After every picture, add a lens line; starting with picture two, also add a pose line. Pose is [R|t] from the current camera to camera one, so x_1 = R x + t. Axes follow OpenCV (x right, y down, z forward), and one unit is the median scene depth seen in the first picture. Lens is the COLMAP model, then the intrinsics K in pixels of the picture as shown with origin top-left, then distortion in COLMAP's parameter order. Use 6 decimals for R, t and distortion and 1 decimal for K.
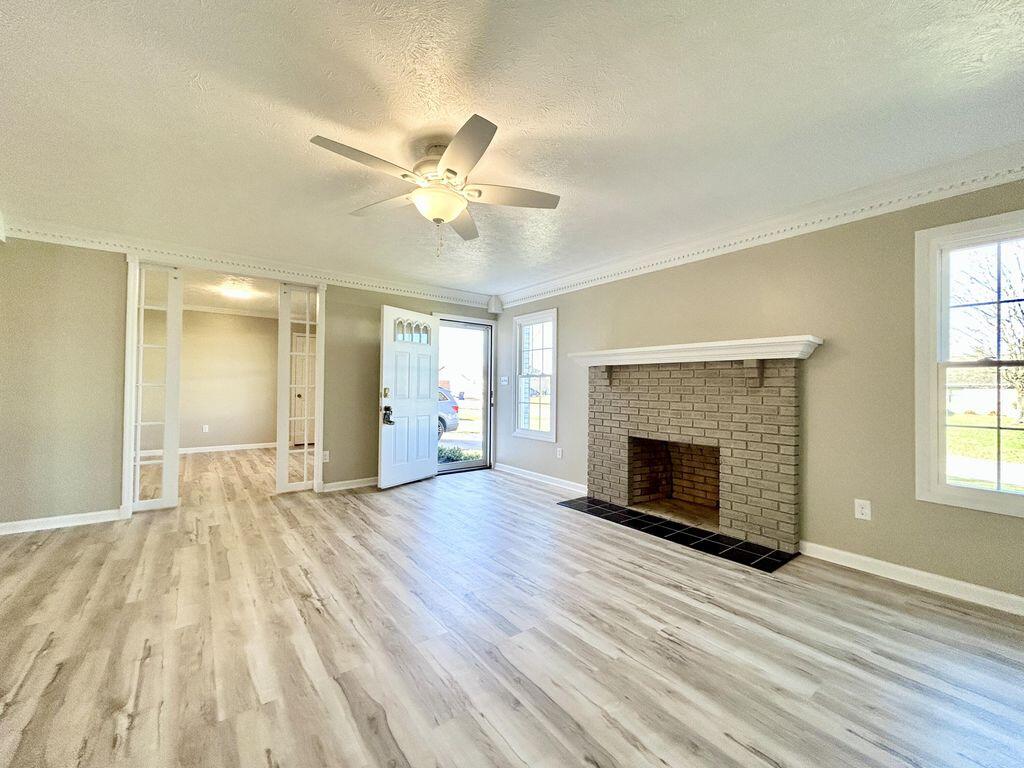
lens RADIAL K [[412.9, 0, 504.6], [0, 412.9, 385.5], [0, 0, 1]] dist [-0.003574, -0.000549]
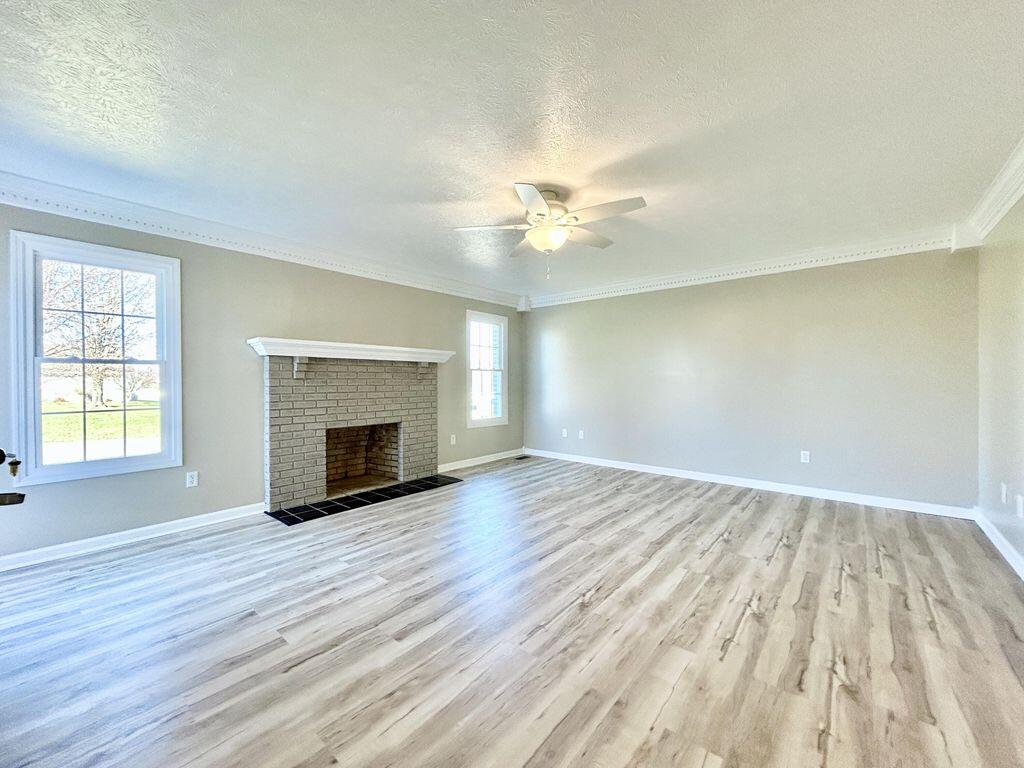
lens RADIAL K [[412.9, 0, 512.3], [0, 412.9, 383.9], [0, 0, 1]] dist [-0.003574, -0.000549]
pose [[-0.224972, -0.020995, 0.974139, -1.016255], [-0.007604, 0.999775, 0.019792, -0.013319], [-0.974336, -0.002955, -0.225081, 1.025378]]
